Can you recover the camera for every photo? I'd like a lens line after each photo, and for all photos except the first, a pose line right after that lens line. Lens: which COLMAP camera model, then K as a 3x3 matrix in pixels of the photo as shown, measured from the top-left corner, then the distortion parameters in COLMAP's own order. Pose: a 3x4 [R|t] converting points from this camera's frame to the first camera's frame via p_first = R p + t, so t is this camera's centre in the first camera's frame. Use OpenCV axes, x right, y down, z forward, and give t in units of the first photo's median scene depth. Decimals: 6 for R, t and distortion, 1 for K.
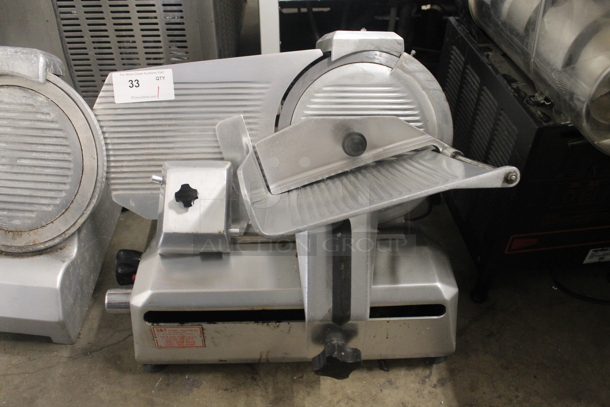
lens RADIAL K [[515.4, 0, 303.4], [0, 515.4, 202.4], [0, 0, 1]] dist [-0.095197, 0.025312]
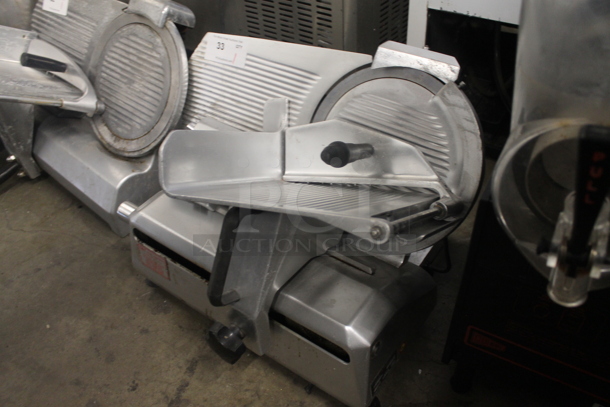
lens RADIAL K [[515.4, 0, 308.5], [0, 515.4, 204.2], [0, 0, 1]] dist [-0.095197, 0.025312]
pose [[0.790444, 0.371895, -0.486716, 0.509740], [-0.369665, 0.923206, 0.105065, -0.099638], [0.488412, 0.096874, 0.867219, 0.140652]]
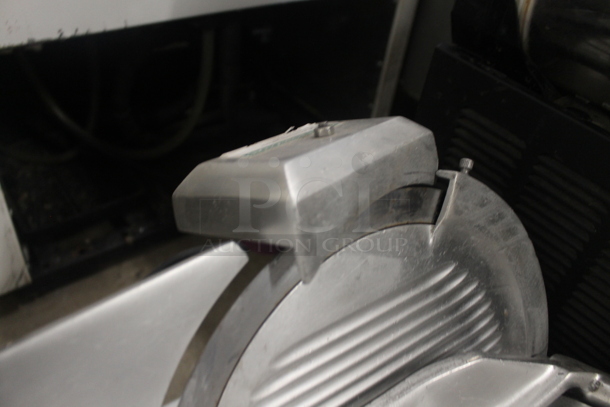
lens RADIAL K [[515.4, 0, 306.5], [0, 515.4, 200.7], [0, 0, 1]] dist [-0.095197, 0.025312]
pose [[0.829639, -0.279122, 0.483519, -0.059123], [0.280006, 0.957282, 0.072169, -0.329783], [-0.483008, 0.075514, 0.872354, 0.747444]]
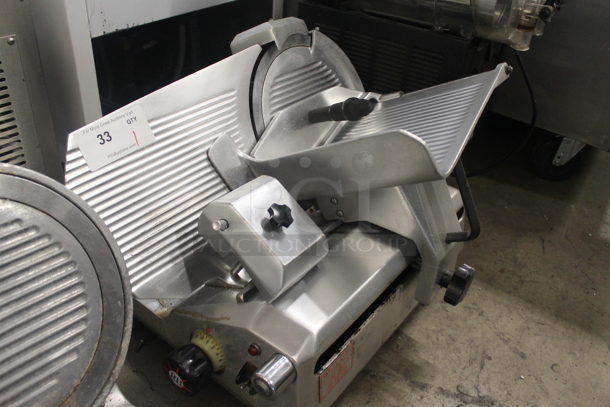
lens RADIAL K [[515.4, 0, 304.4], [0, 515.4, 207.5], [0, 0, 1]] dist [-0.095197, 0.025312]
pose [[0.638675, -0.415585, 0.647598, -0.666531], [0.473166, 0.875795, 0.095379, -0.078327], [-0.606801, 0.245506, 0.755989, 0.291082]]
